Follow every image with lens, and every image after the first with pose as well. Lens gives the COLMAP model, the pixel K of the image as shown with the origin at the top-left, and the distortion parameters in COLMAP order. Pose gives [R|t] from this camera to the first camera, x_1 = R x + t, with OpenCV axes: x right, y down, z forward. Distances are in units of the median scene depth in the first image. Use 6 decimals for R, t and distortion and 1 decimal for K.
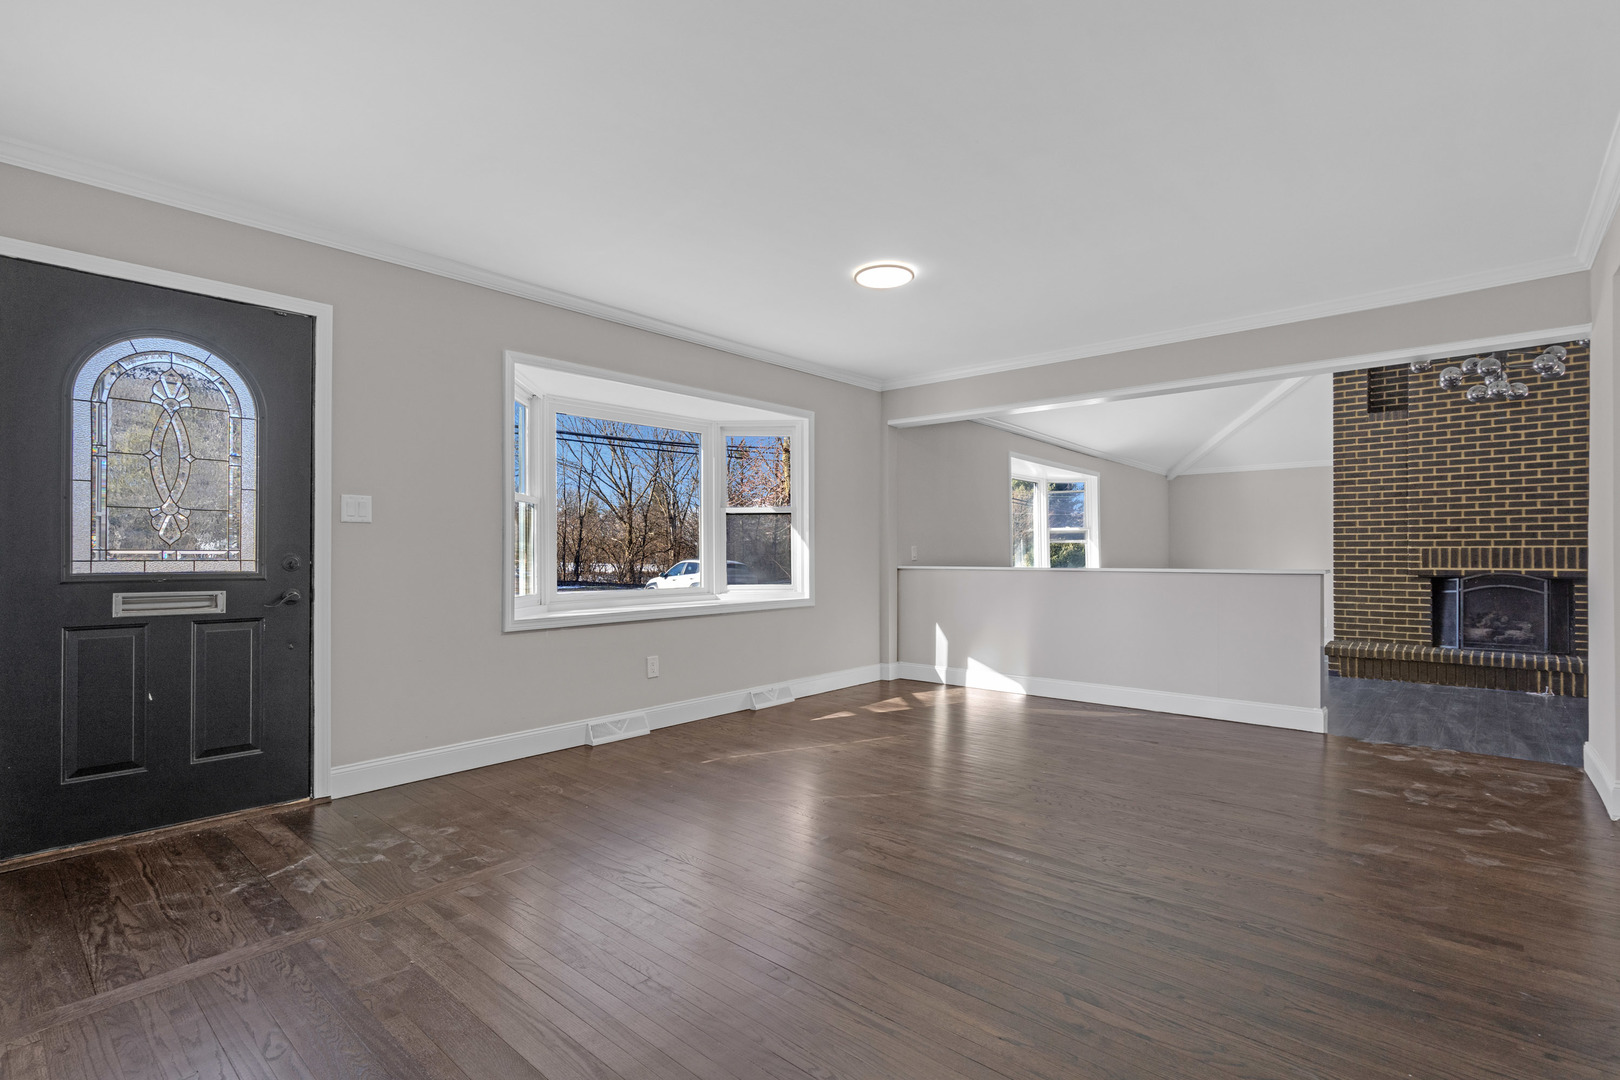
lens RADIAL K [[773.3, 0, 796.7], [0, 773.3, 552.6], [0, 0, 1]] dist [-0.001465, 0.001197]
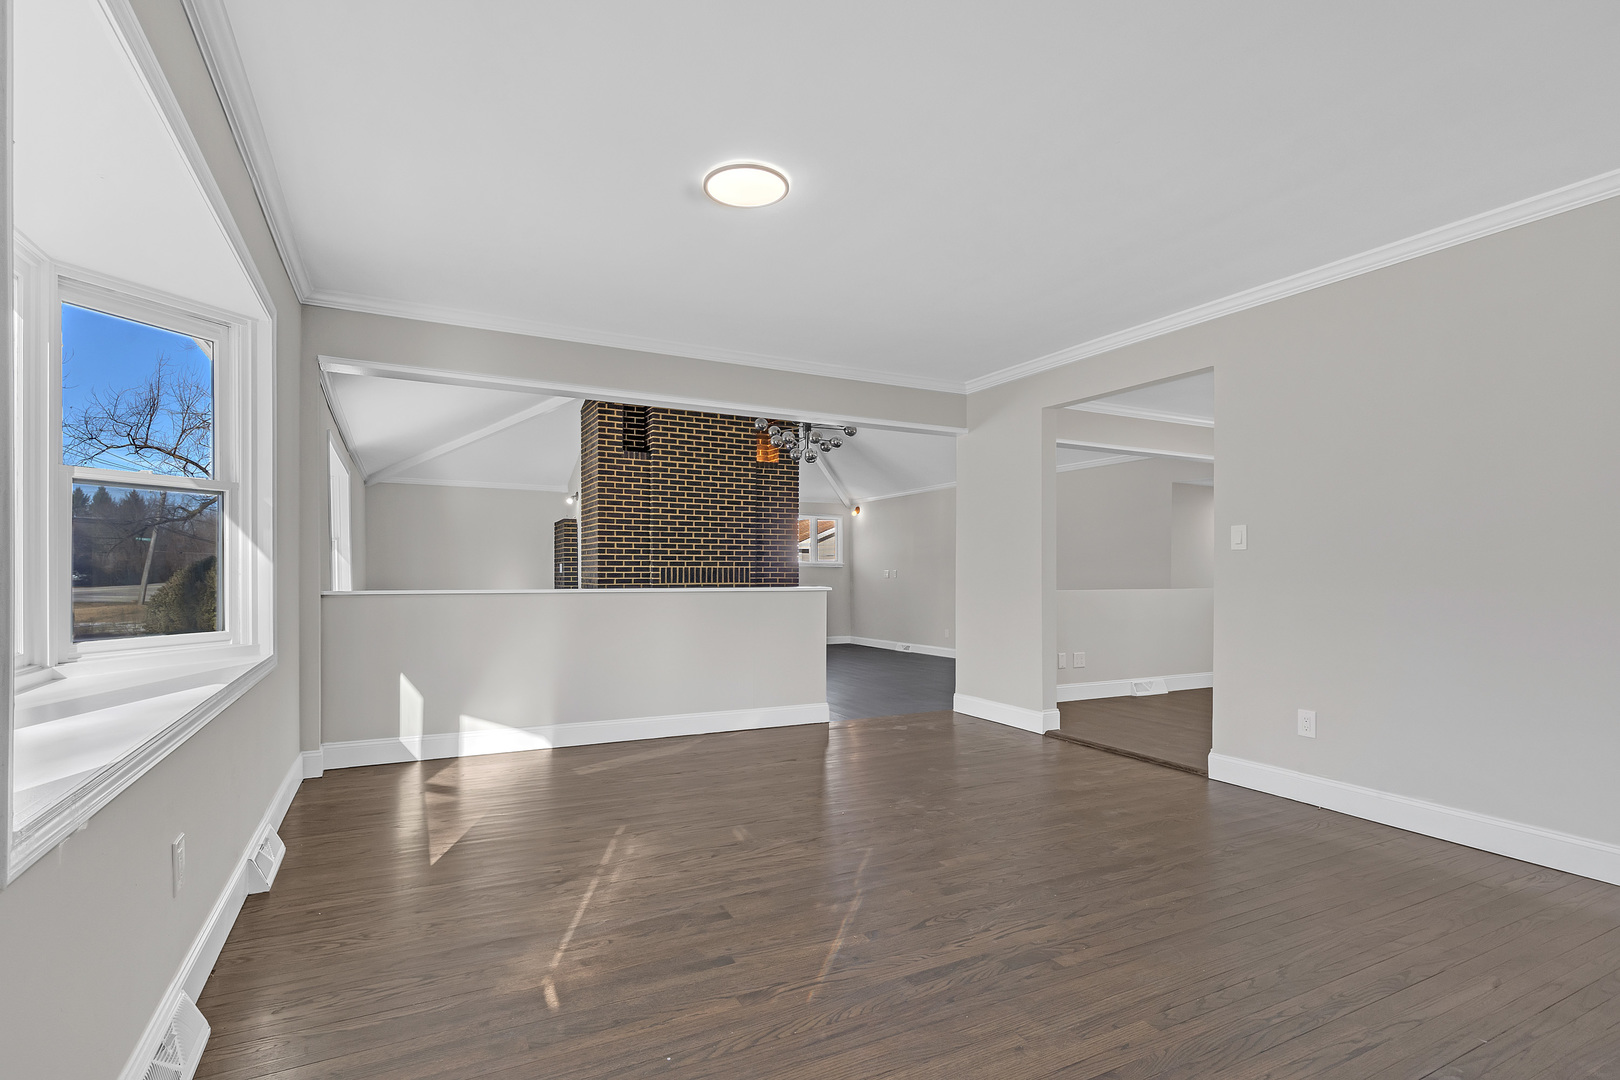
lens RADIAL K [[773.3, 0, 826.5], [0, 773.3, 573.0], [0, 0, 1]] dist [-0.001465, 0.001197]
pose [[0.350136, 0.000563, 0.936699, -0.253978], [-0.006168, 0.999980, 0.001705, -0.000382], [-0.936678, -0.006375, 0.350133, 0.326595]]
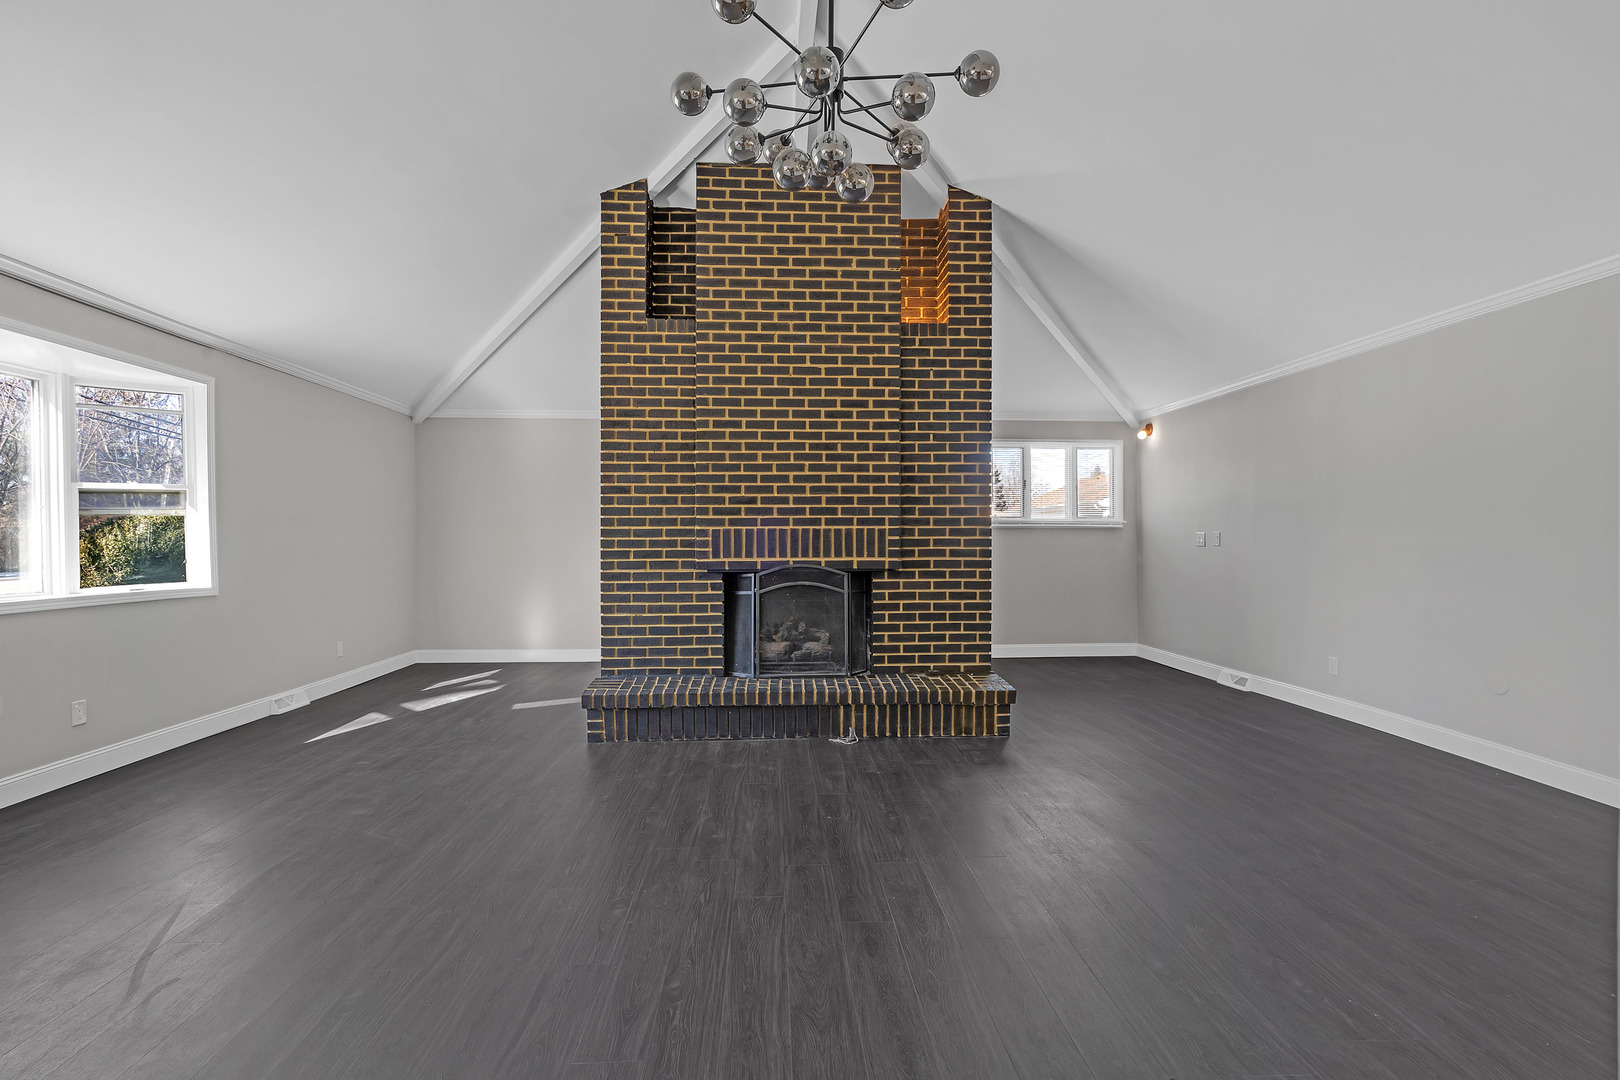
lens RADIAL K [[773.3, 0, 820.4], [0, 773.3, 534.7], [0, 0, 1]] dist [-0.001465, 0.001197]
pose [[0.698360, -0.001630, 0.715745, 0.404764], [-0.001853, 0.999990, 0.004085, -0.003639], [-0.715744, -0.004179, 0.698350, 0.476631]]
